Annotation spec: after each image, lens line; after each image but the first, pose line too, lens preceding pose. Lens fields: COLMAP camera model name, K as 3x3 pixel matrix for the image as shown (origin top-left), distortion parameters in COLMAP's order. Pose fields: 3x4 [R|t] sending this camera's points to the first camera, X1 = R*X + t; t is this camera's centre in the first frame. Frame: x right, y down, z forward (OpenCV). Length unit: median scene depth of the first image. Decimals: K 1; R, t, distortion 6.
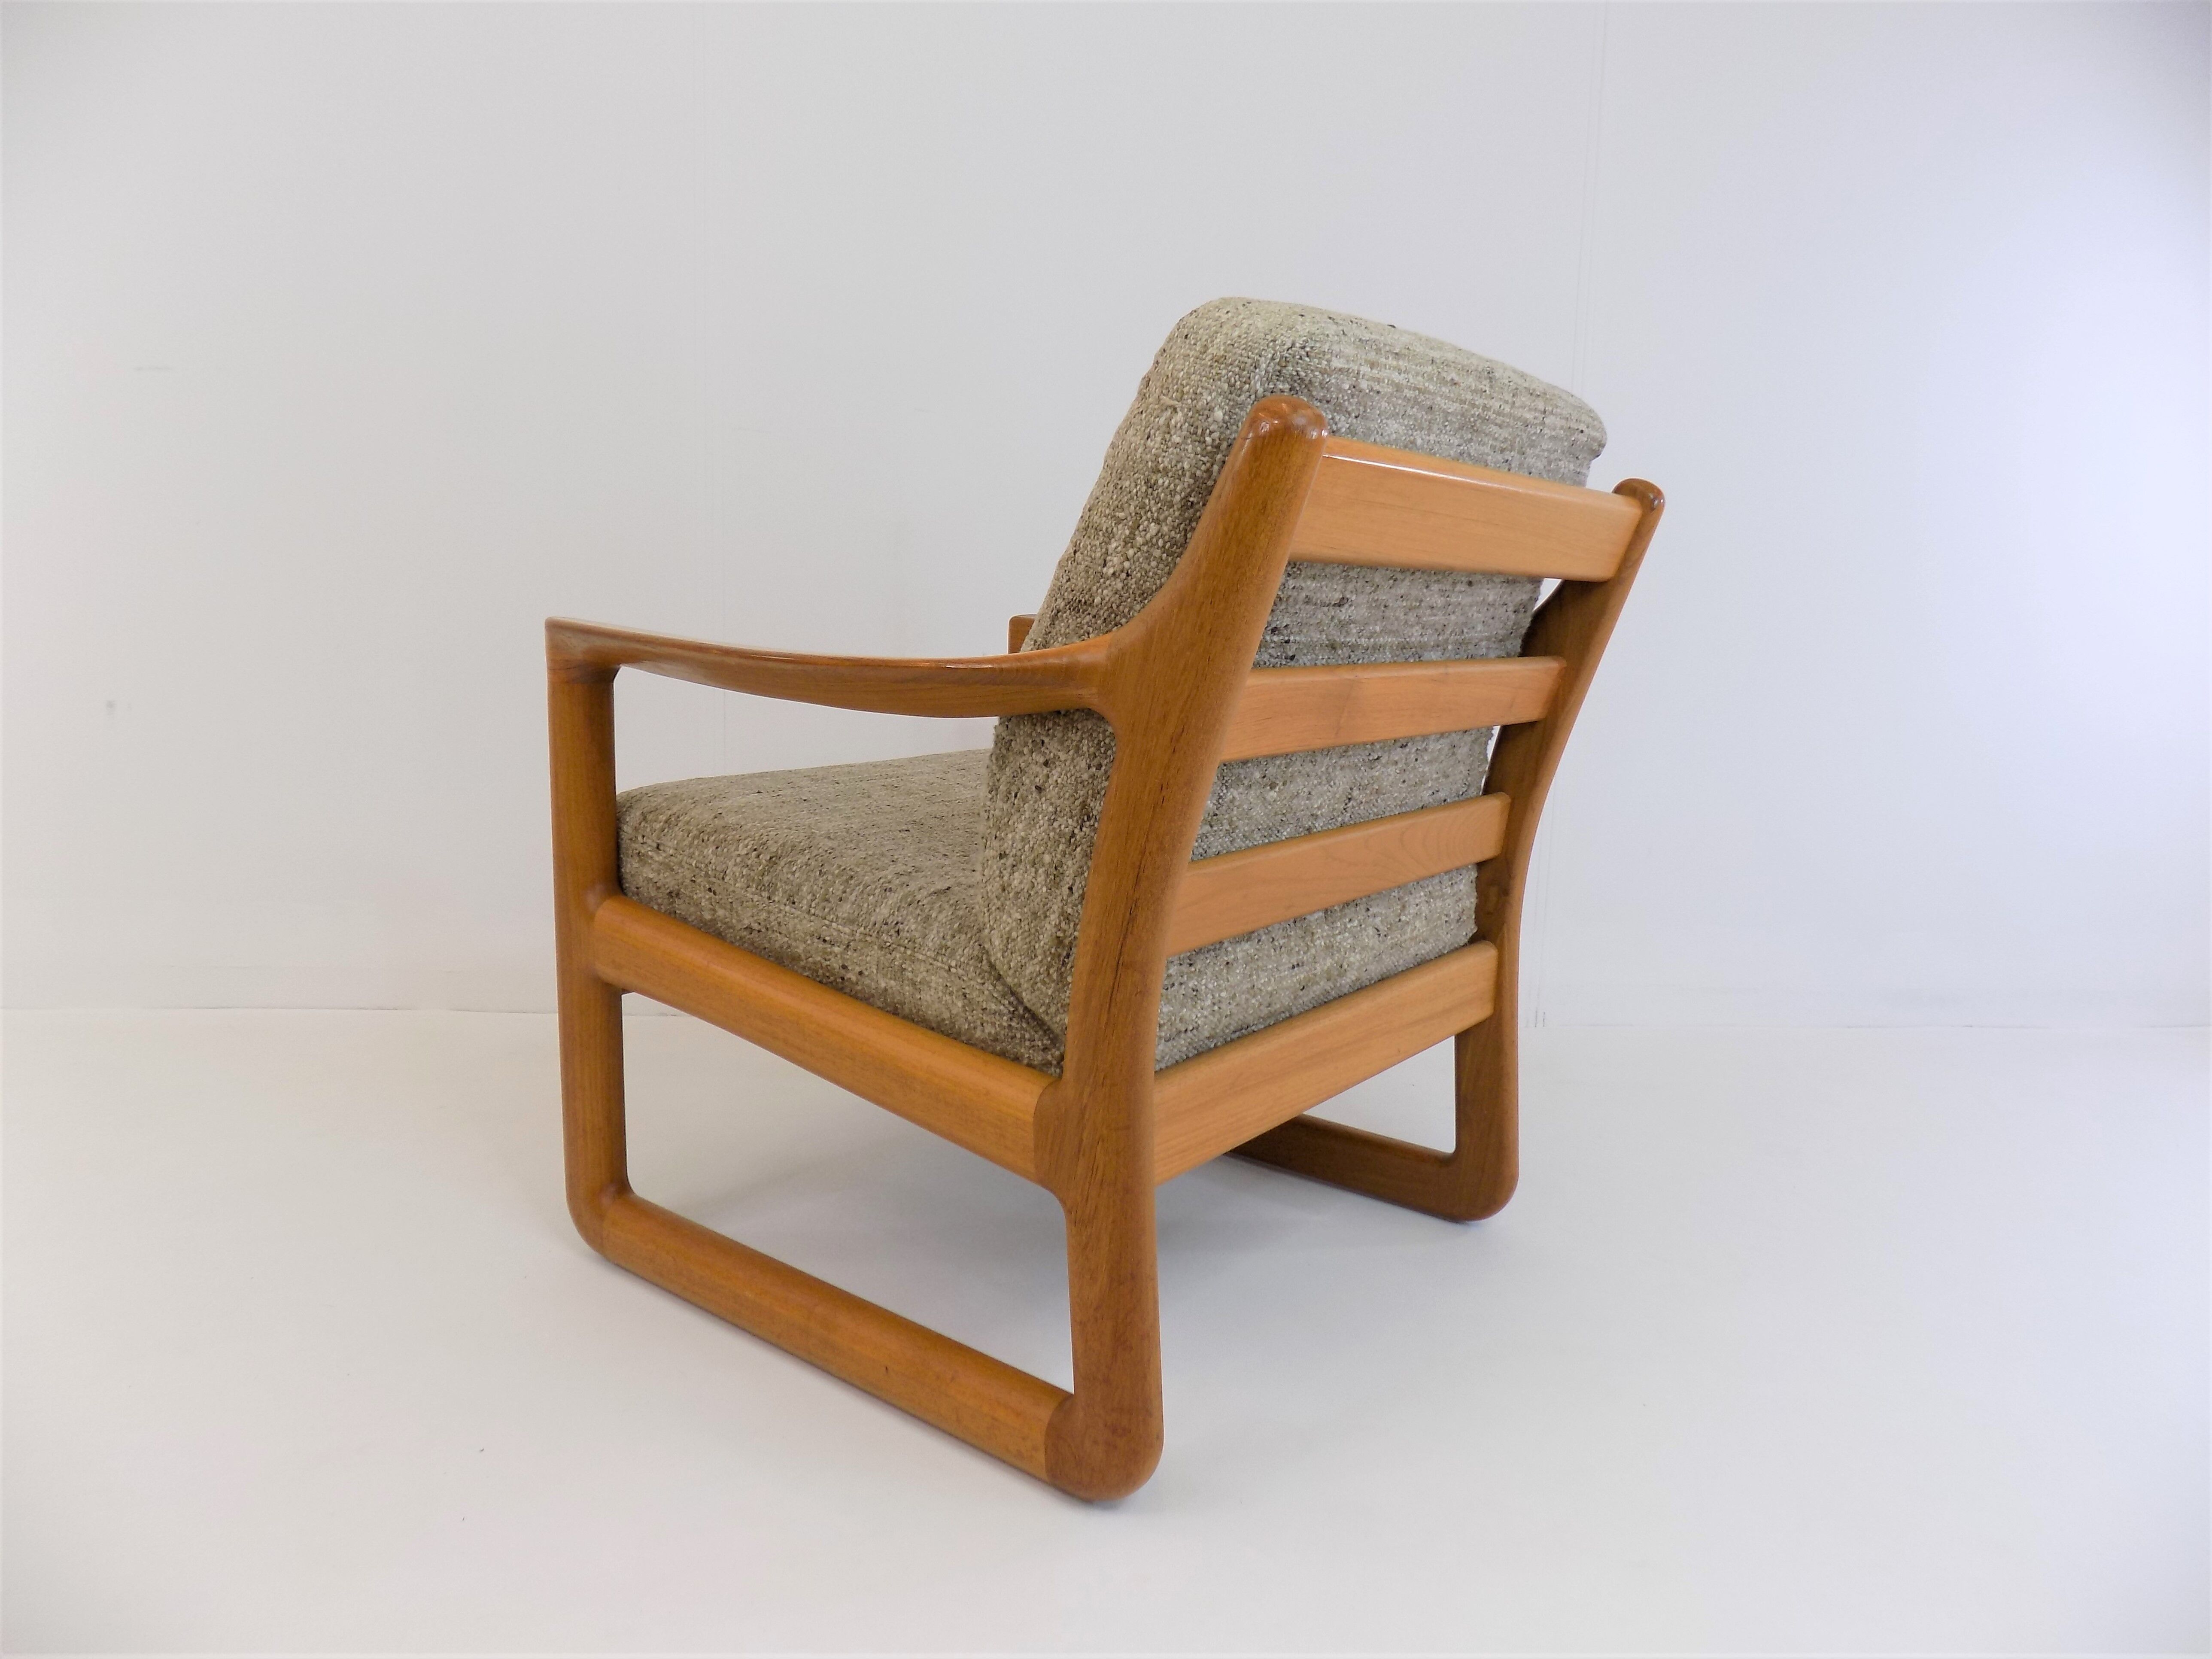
lens RADIAL K [[1488.7, 0, 1101.2], [0, 1488.7, 825.9], [0, 0, 1]] dist [-0.077076, 0.078285]
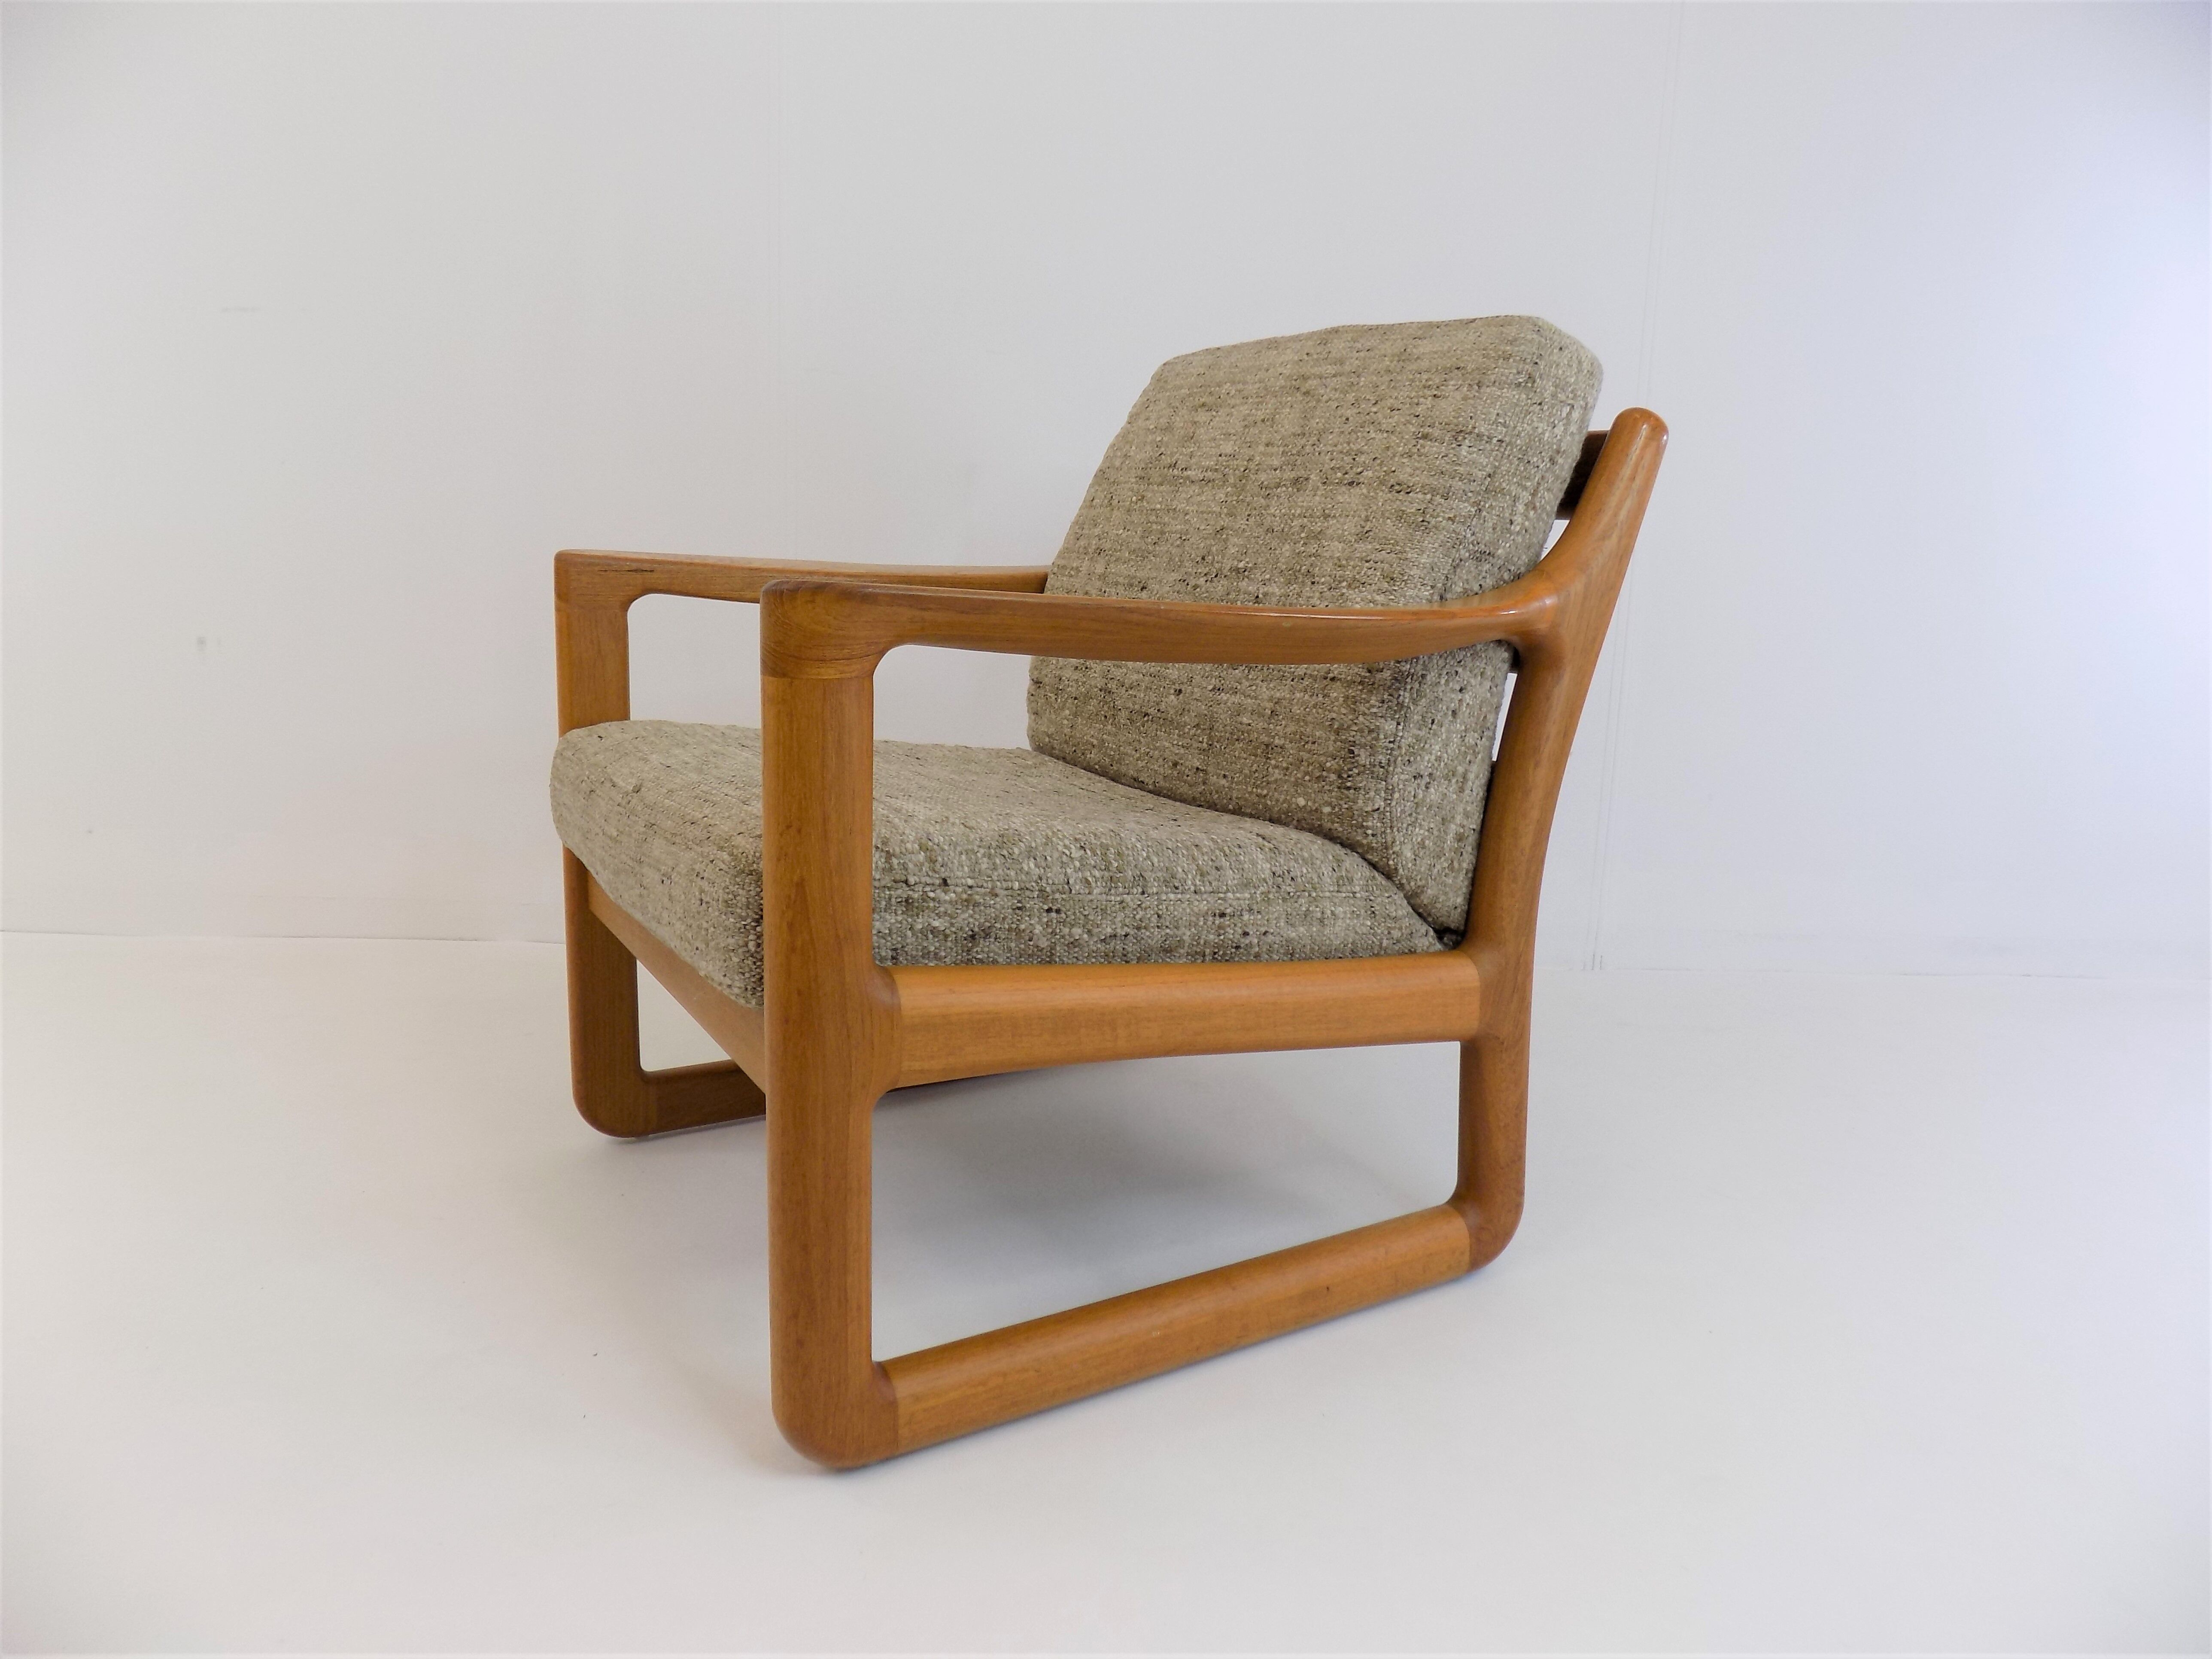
lens RADIAL K [[1488.7, 0, 1106.2], [0, 1488.7, 816.3], [0, 0, 1]] dist [-0.077076, 0.078285]
pose [[0.353609, -0.195539, 0.914727, -1.136371], [0.123965, 0.979077, 0.161373, -0.155316], [-0.927143, 0.056331, 0.370450, 0.764347]]
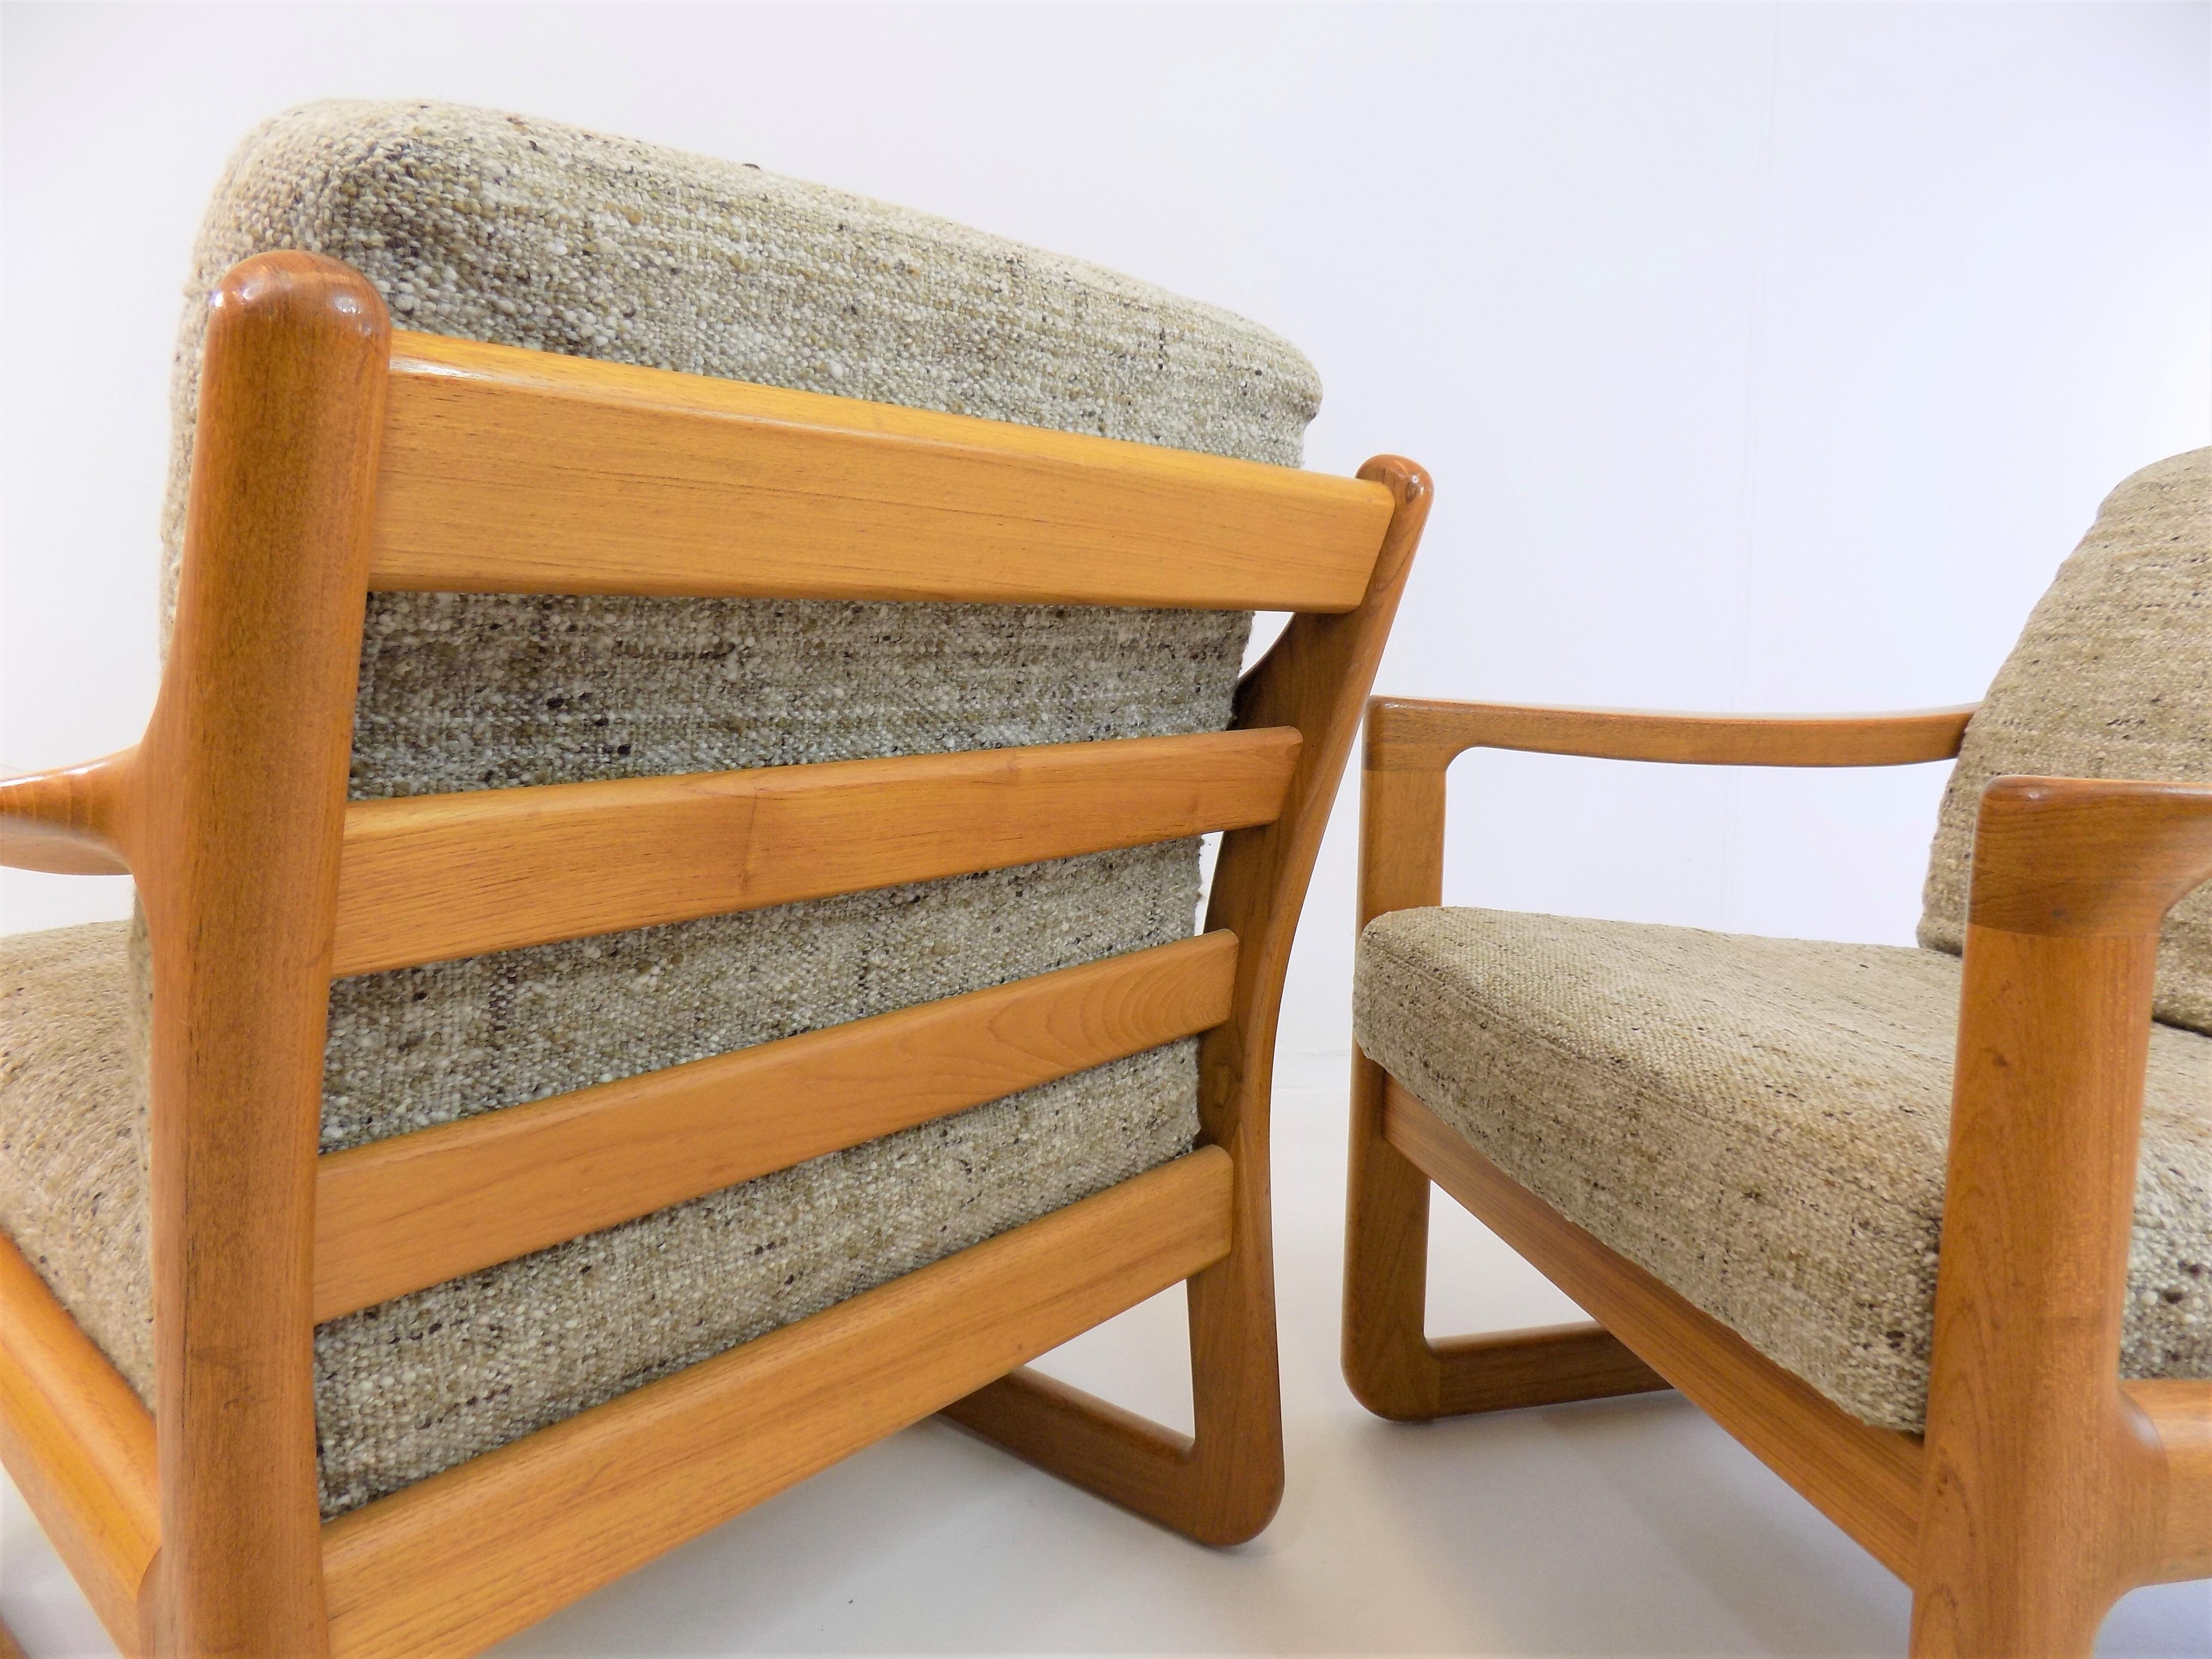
lens RADIAL K [[1488.7, 0, 1099.3], [0, 1488.7, 818.4], [0, 0, 1]] dist [-0.077076, 0.078285]
pose [[0.998237, -0.034922, -0.047990, 0.325387], [0.032241, 0.997936, -0.055541, -0.047044], [0.049830, 0.053896, 0.997302, 0.420357]]
